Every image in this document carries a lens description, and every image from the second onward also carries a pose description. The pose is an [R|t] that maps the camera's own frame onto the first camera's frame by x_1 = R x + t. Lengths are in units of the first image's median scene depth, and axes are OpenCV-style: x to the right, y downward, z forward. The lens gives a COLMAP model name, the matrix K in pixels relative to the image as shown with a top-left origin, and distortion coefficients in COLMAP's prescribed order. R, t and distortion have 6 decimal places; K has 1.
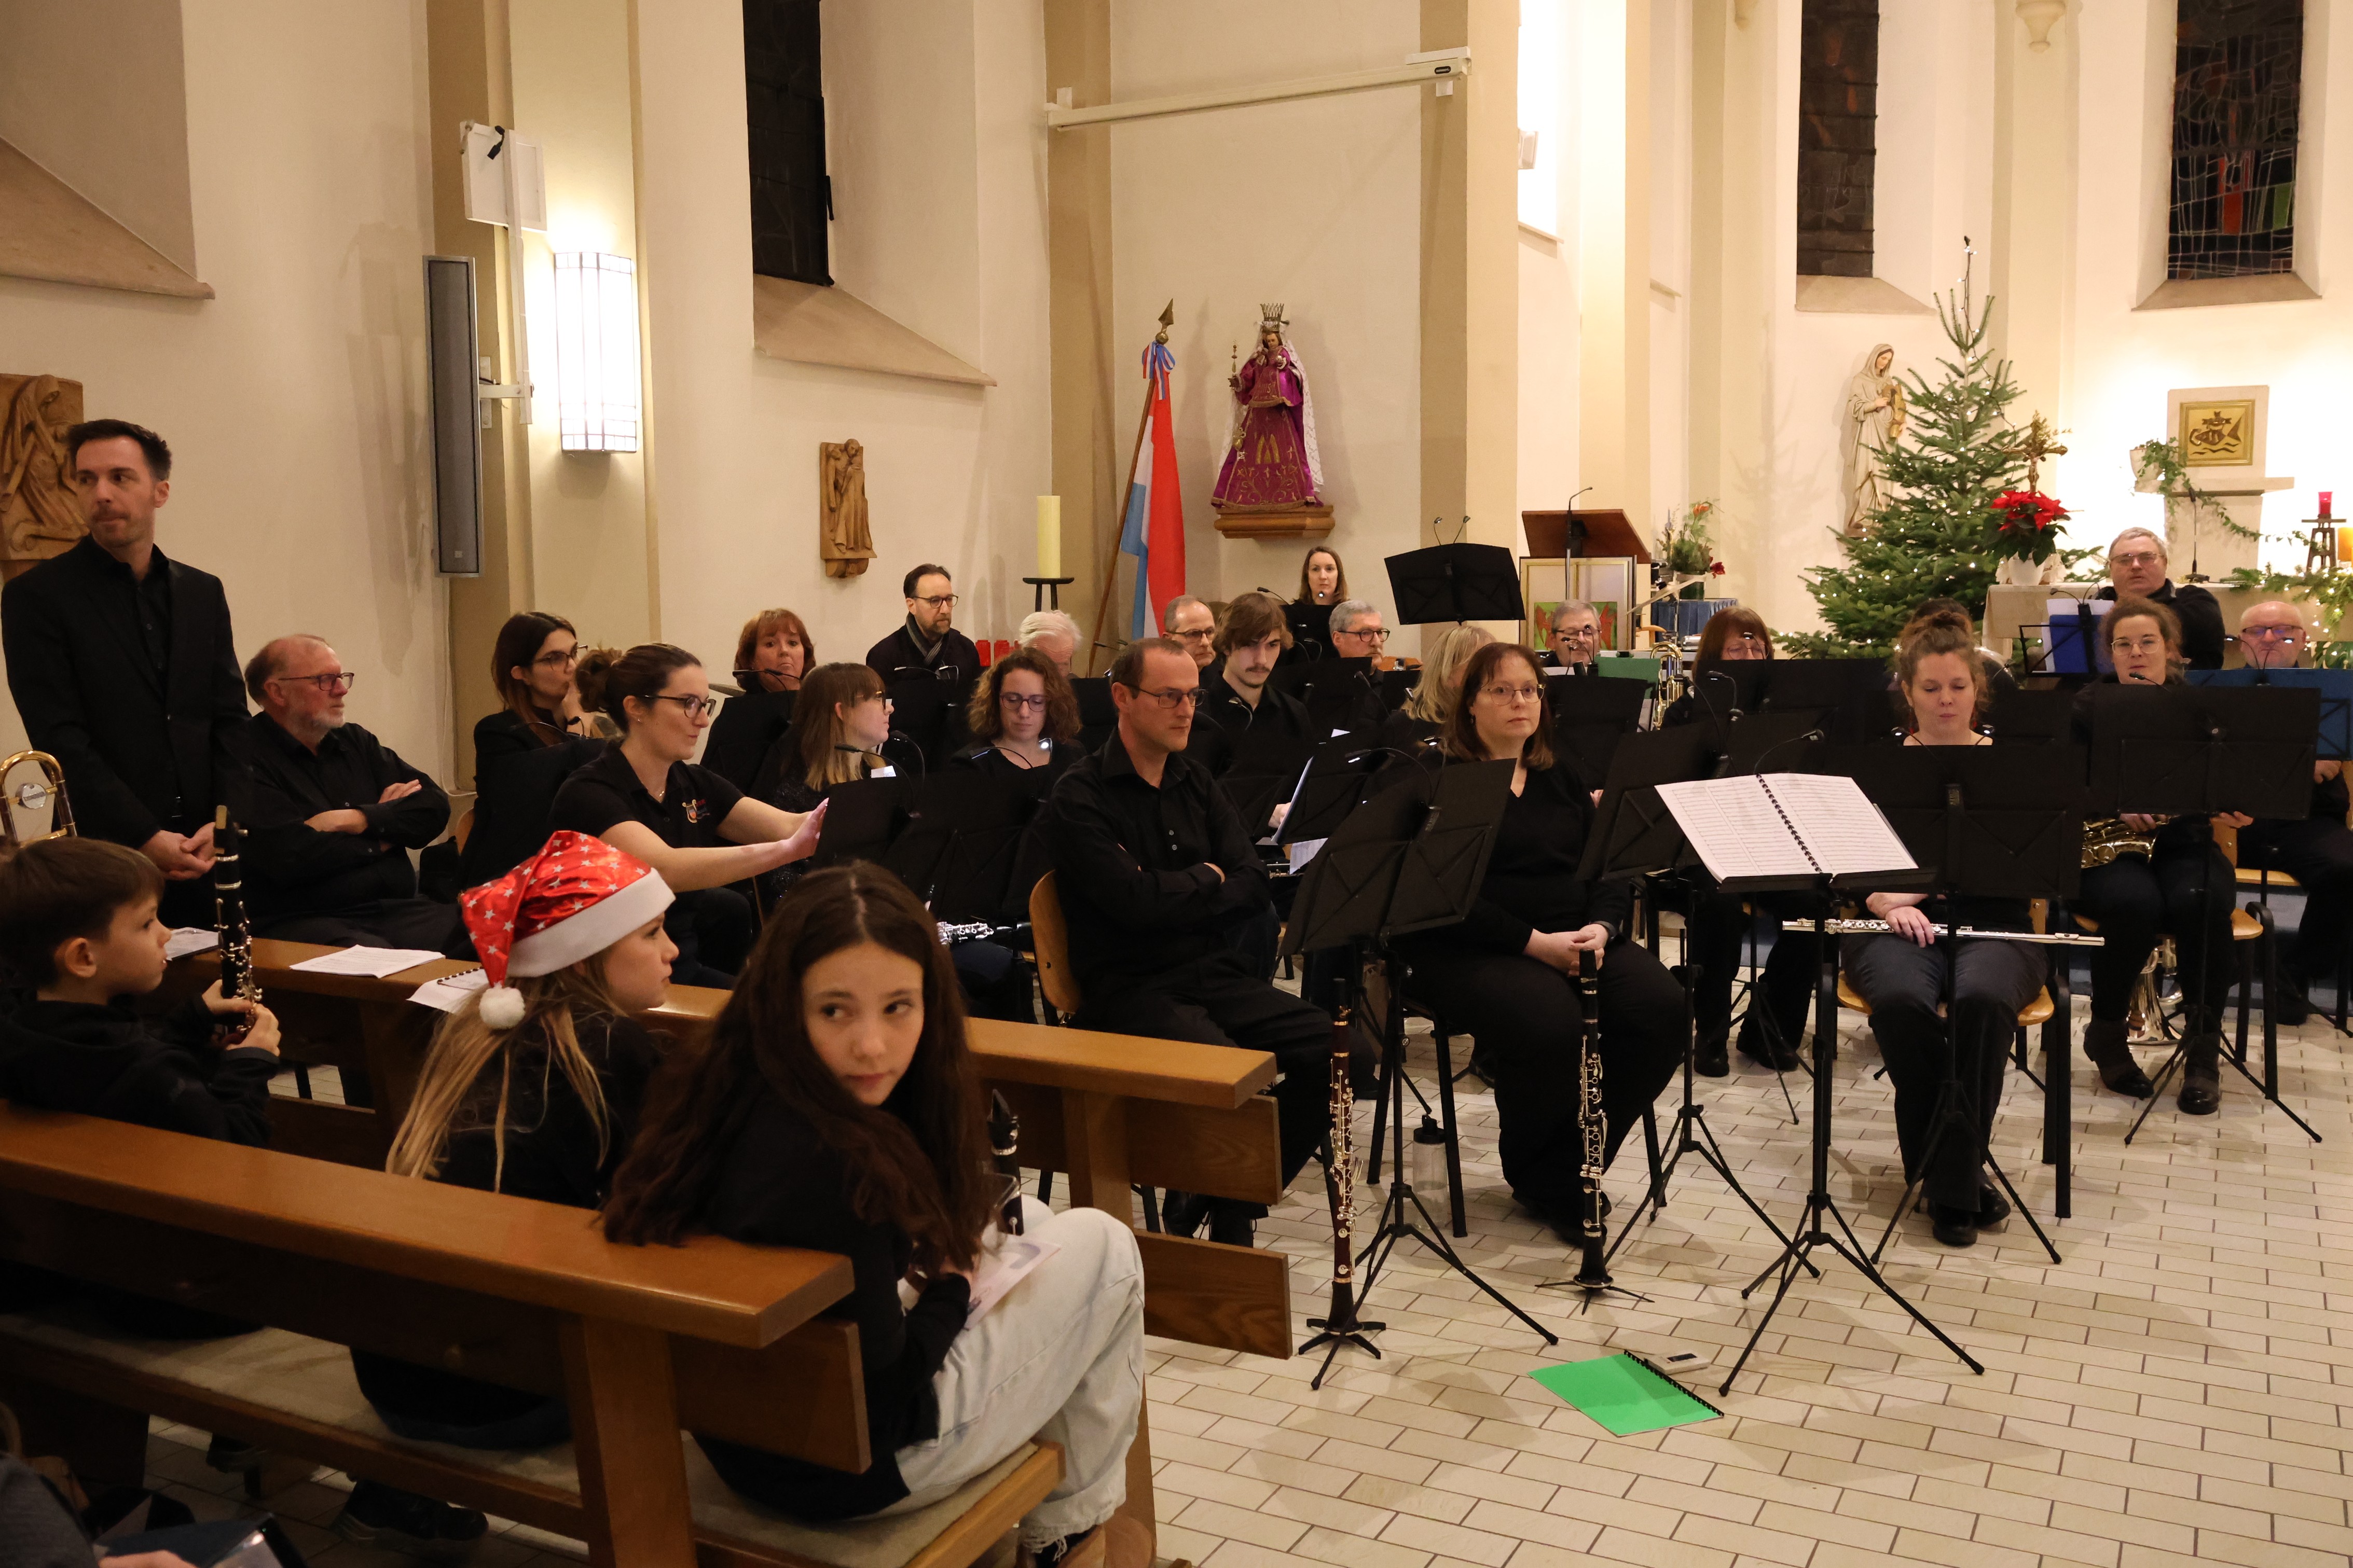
lens RADIAL K [[1993.1, 0, 1216.5], [0, 1993.1, 731.1], [0, 0, 1]] dist [0.001225, 0.011093]
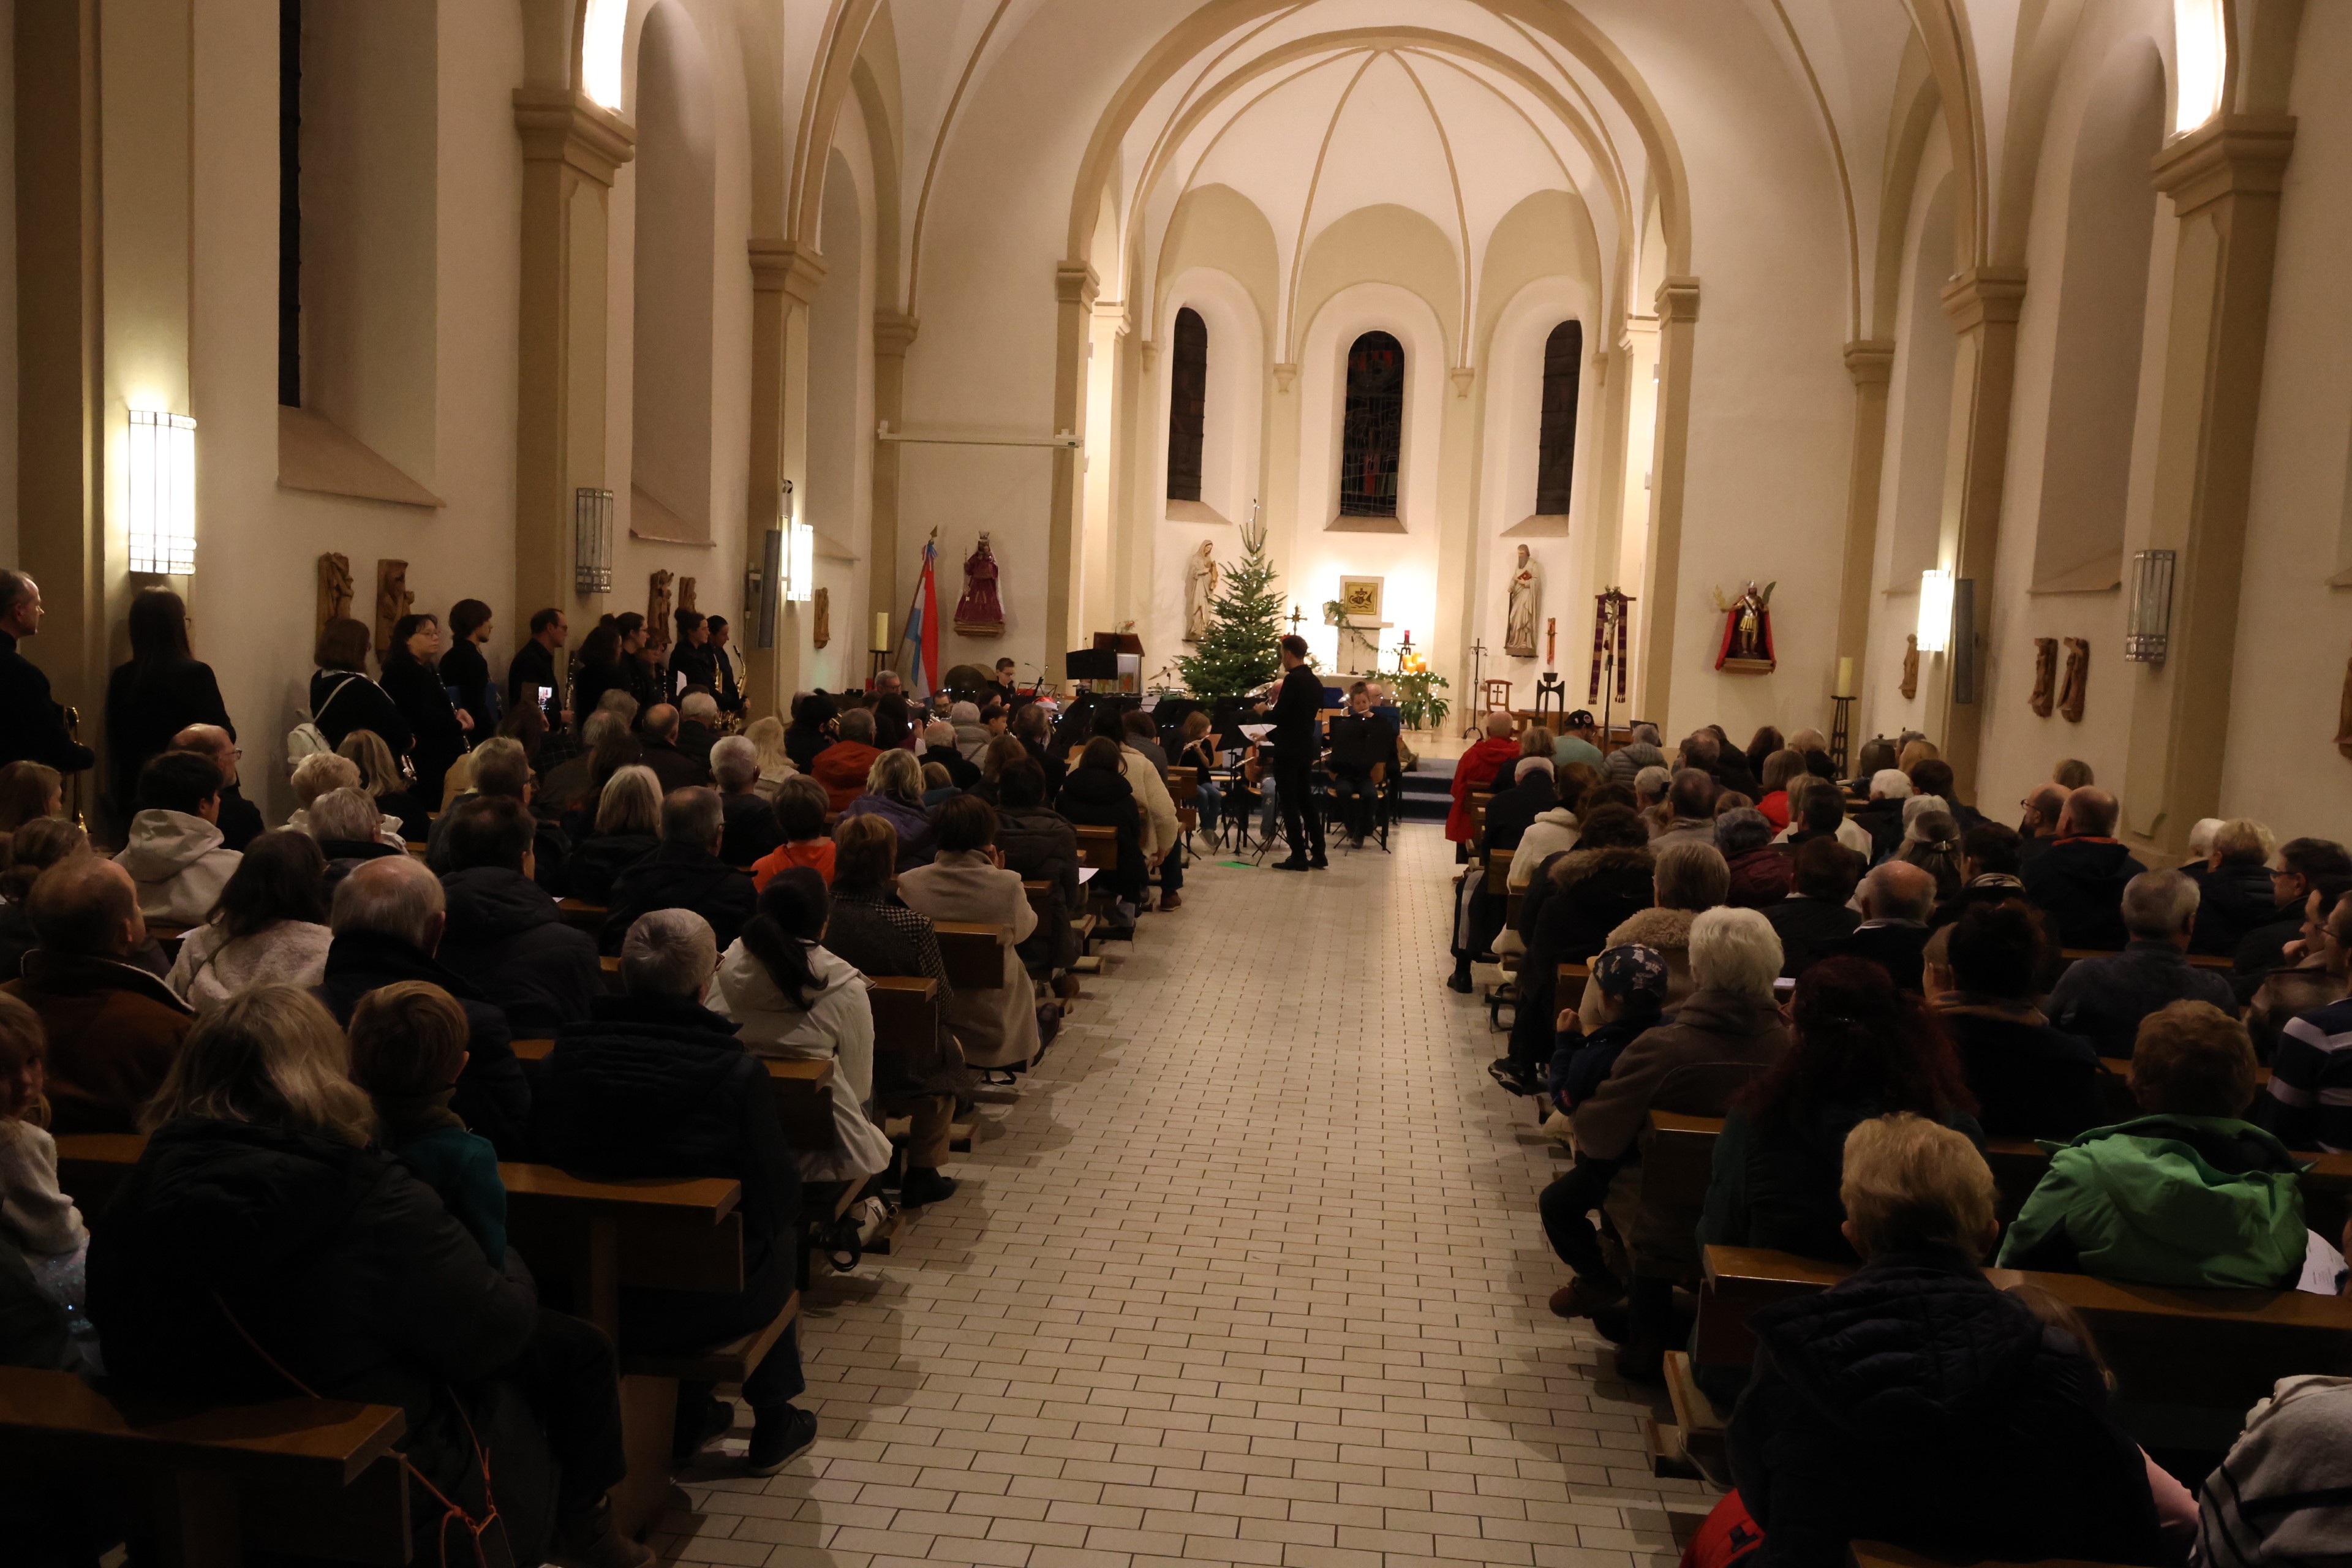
lens RADIAL K [[1992.6, 0, 1216.0], [0, 1992.6, 731.1], [0, 0, 1]] dist [0.001225, 0.011093]
pose [[0.922017, 0.030863, 0.385917, -0.418119], [-0.022224, 0.999393, -0.026827, 0.044323], [-0.386511, 0.016158, 0.922143, -0.820301]]
